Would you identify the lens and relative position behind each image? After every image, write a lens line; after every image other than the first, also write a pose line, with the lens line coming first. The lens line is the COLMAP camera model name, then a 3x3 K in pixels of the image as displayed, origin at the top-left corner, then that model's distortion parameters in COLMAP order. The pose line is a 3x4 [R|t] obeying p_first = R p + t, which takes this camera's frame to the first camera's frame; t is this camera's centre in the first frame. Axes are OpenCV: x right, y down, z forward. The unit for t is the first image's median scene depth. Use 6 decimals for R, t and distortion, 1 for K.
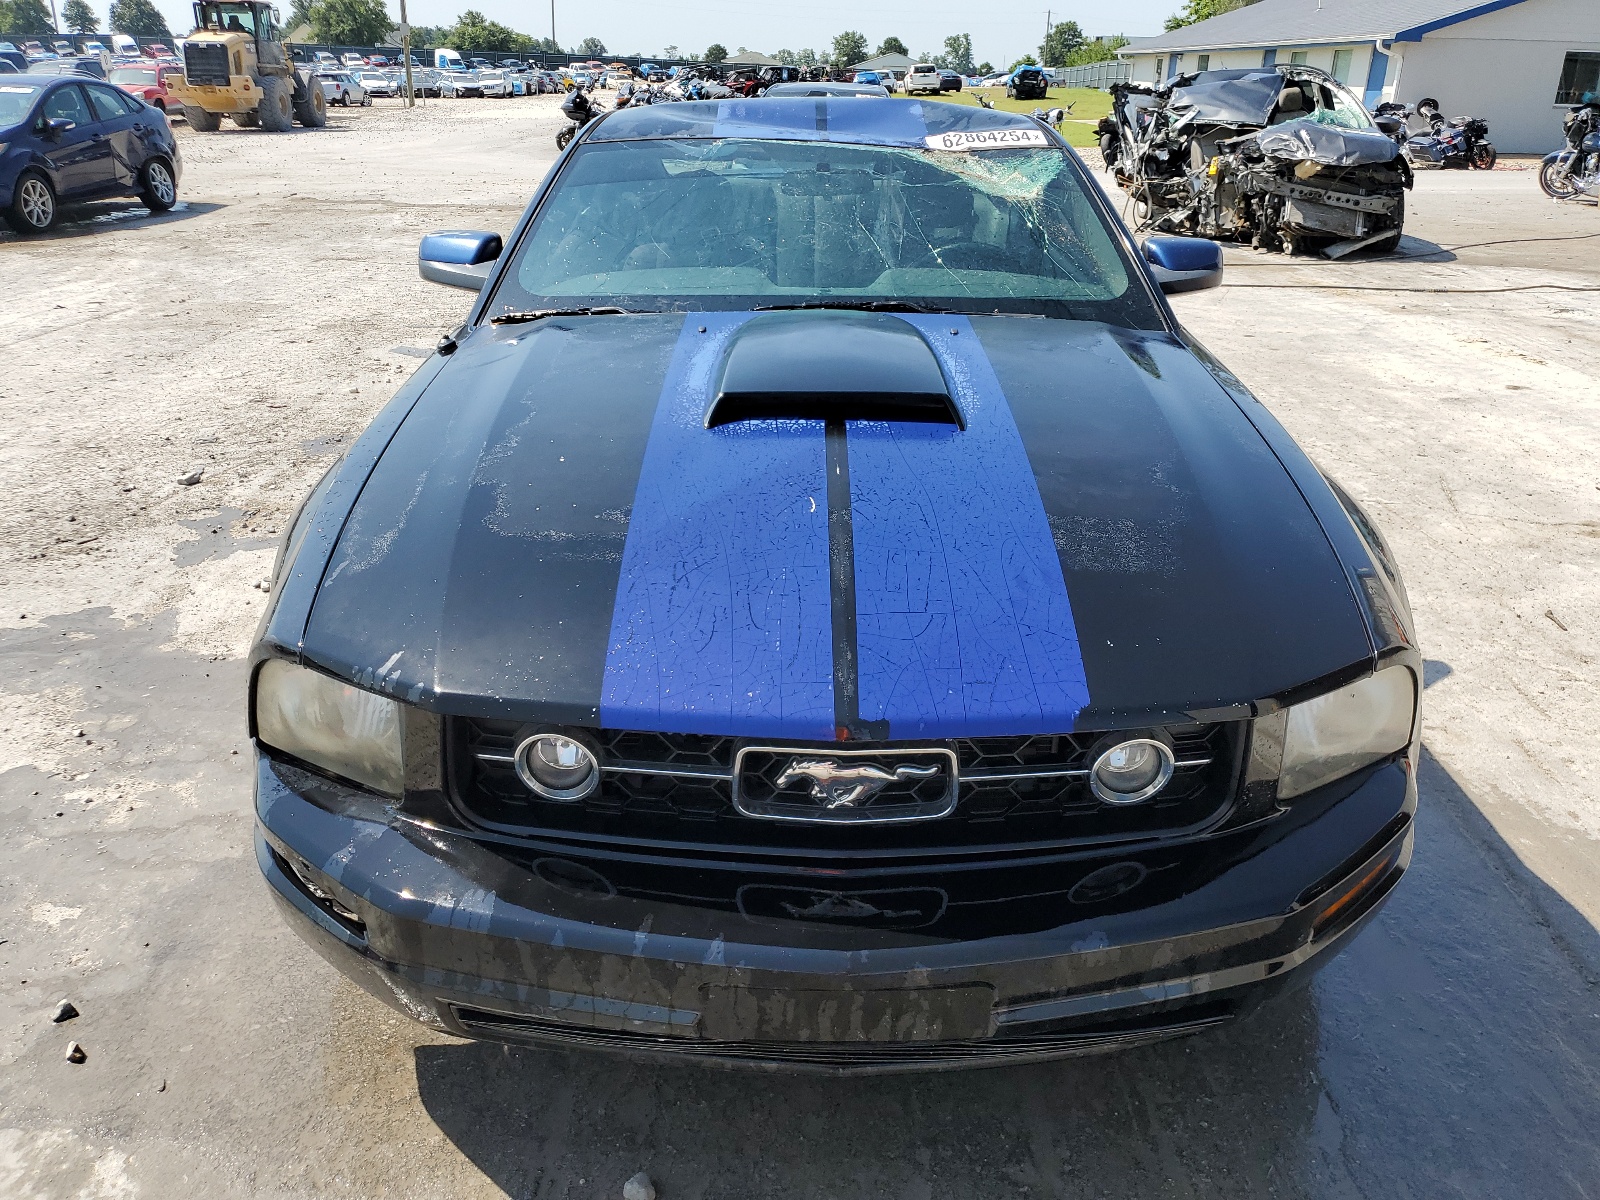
lens RADIAL K [[1230.5, 0, 803.3], [0, 1230.5, 589.4], [0, 0, 1]] dist [0.008023, 0.014380]
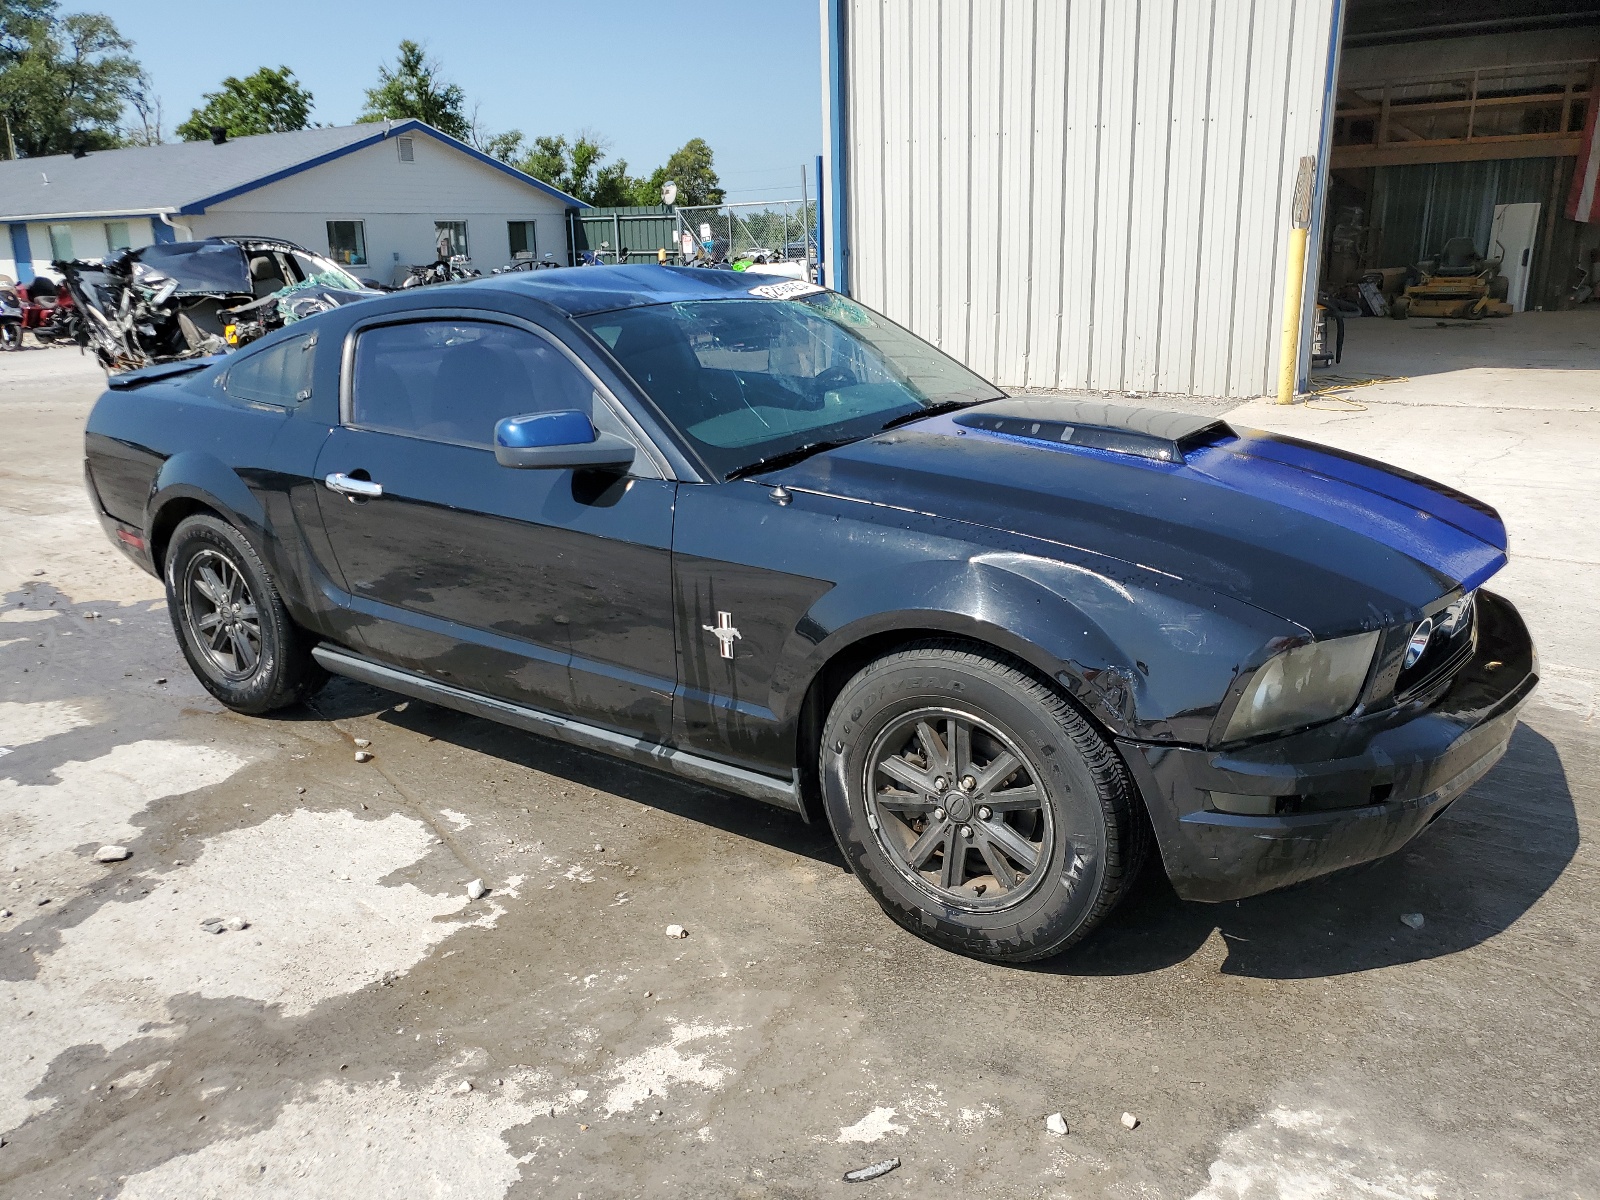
lens RADIAL K [[1230.5, 0, 806.1], [0, 1230.5, 601.5], [0, 0, 1]] dist [0.008023, 0.014380]
pose [[0.592185, -0.260936, 0.762384, -0.202269], [0.345059, 0.937100, 0.052709, -0.028636], [-0.728184, 0.231854, 0.644974, 0.056162]]
